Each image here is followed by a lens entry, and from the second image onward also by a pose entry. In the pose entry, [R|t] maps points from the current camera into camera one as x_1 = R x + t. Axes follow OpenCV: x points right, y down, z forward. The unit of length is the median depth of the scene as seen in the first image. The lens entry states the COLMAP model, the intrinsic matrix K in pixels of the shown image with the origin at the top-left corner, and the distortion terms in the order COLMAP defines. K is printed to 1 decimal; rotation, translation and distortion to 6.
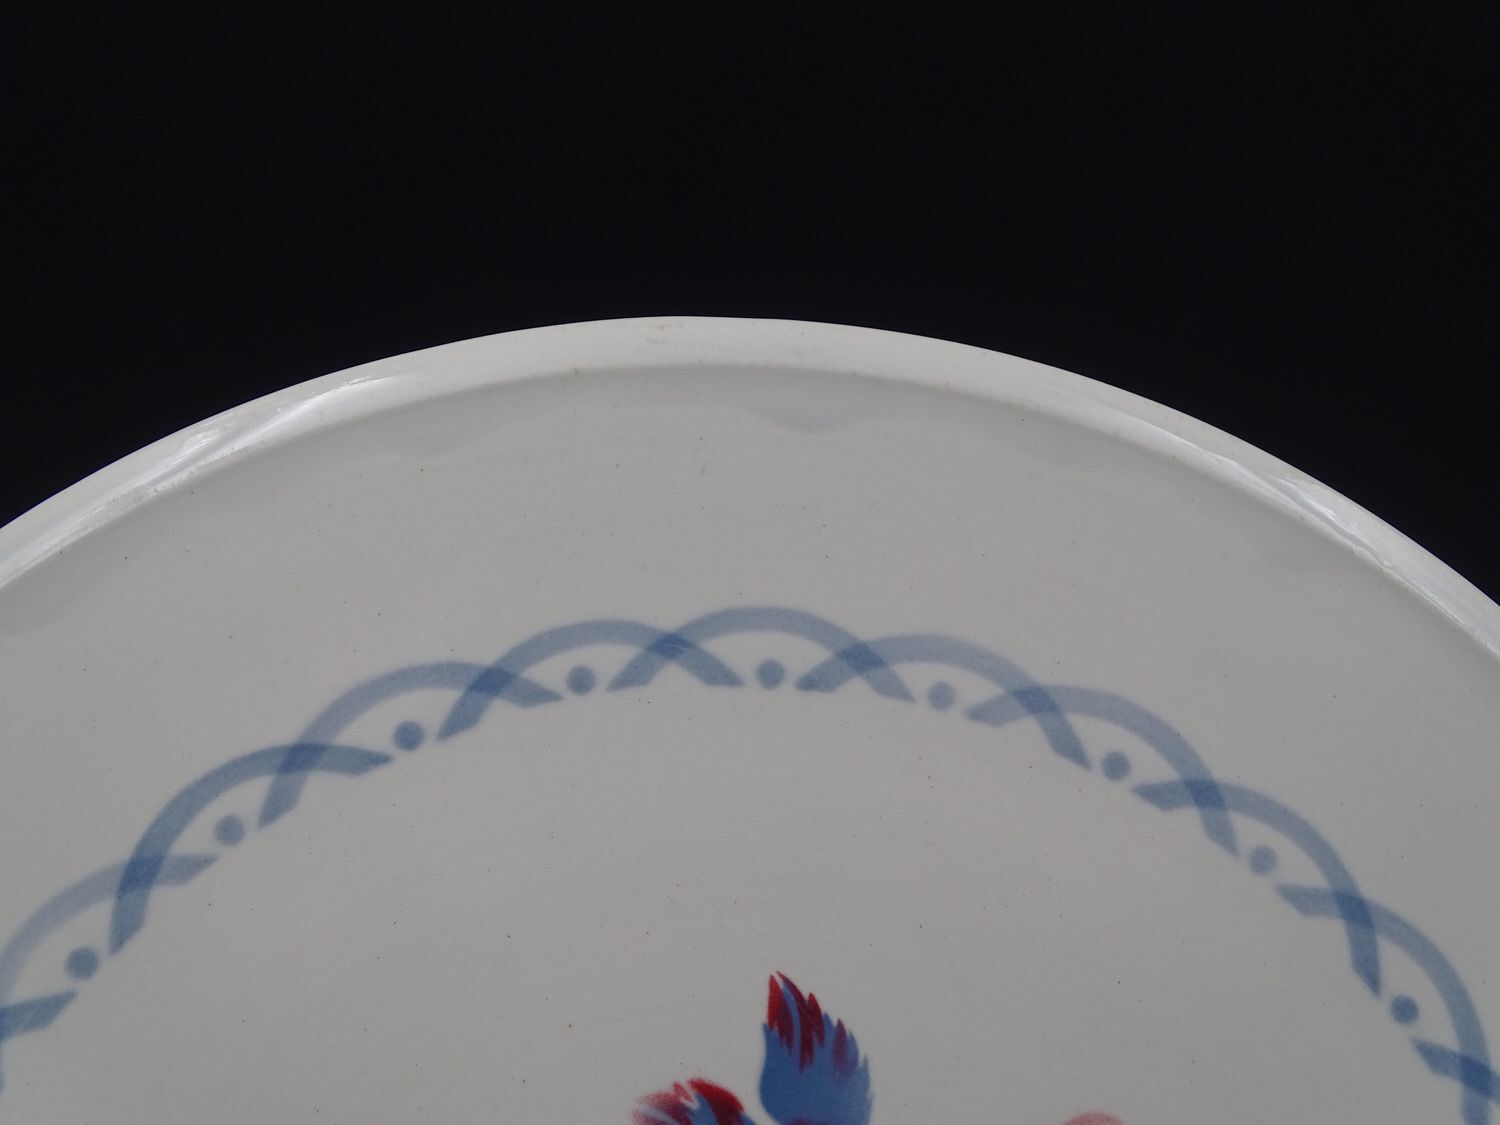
lens RADIAL K [[1323.0, 0, 750.1], [0, 1323.0, 476.9], [0, 0, 1]] dist [-0.018017, -0.020713]
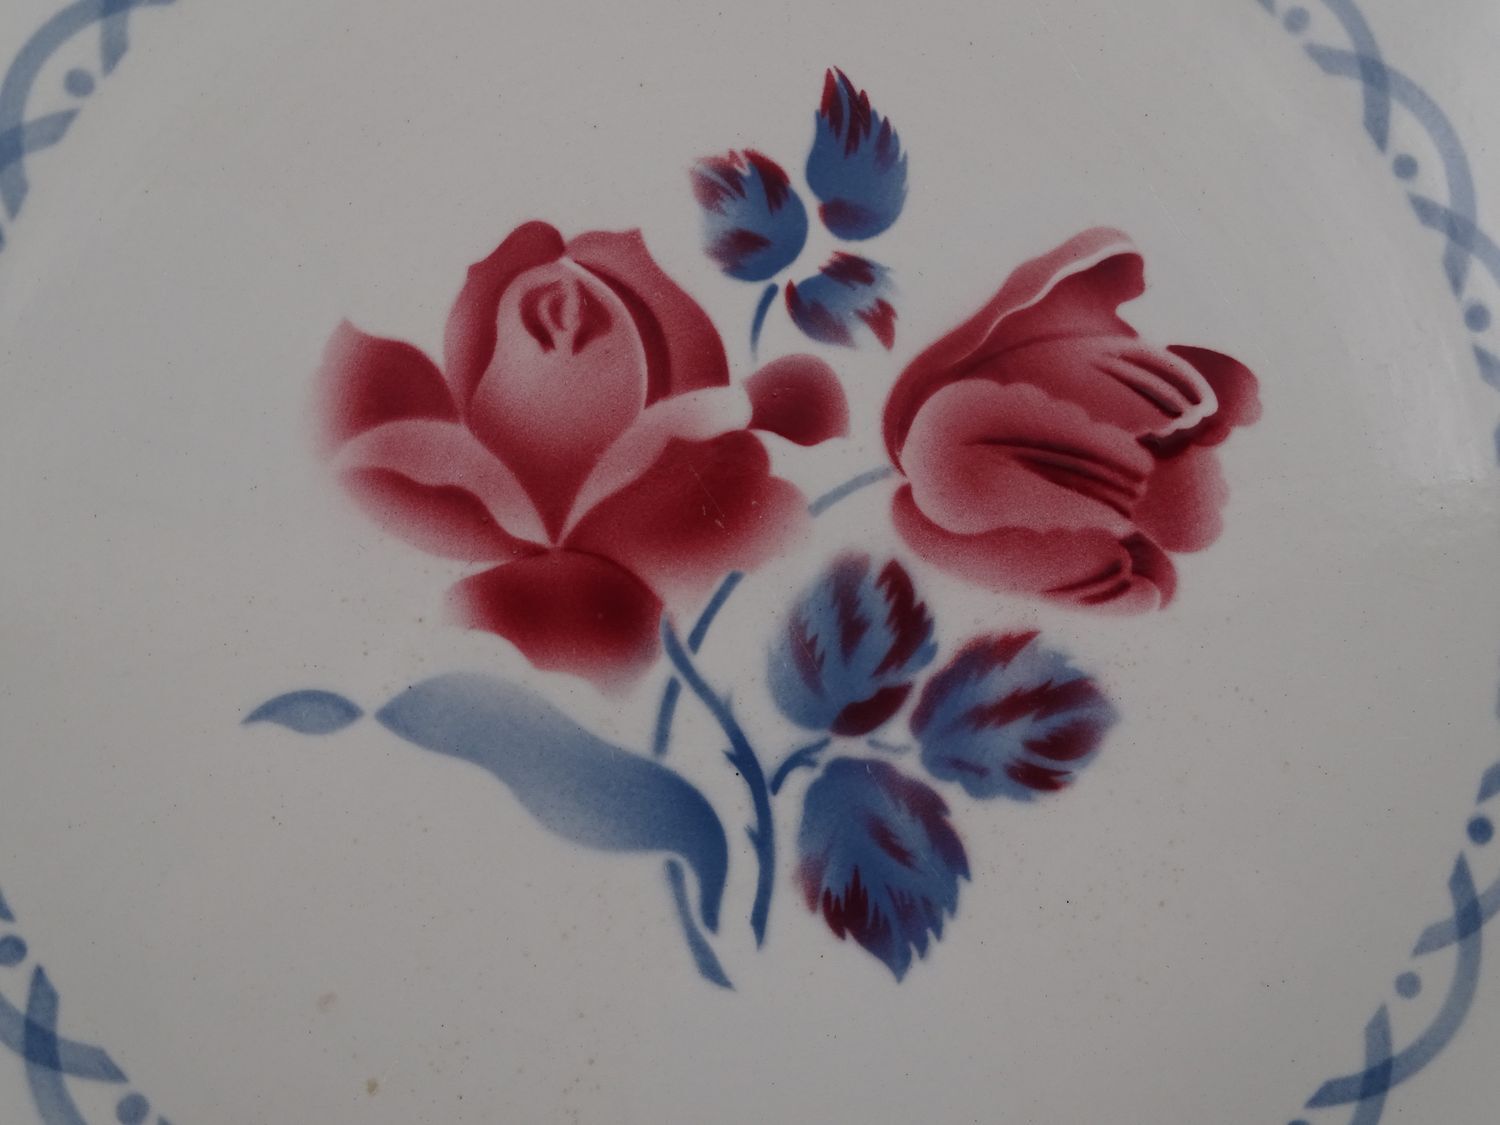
lens RADIAL K [[1323.0, 0, 749.1], [0, 1323.0, 572.3], [0, 0, 1]] dist [-0.018017, -0.020713]
pose [[0.993651, 0.112003, -0.010601, 0.009253], [-0.108835, 0.980840, 0.161580, 0.617599], [0.028496, -0.159401, 0.986803, -0.140007]]
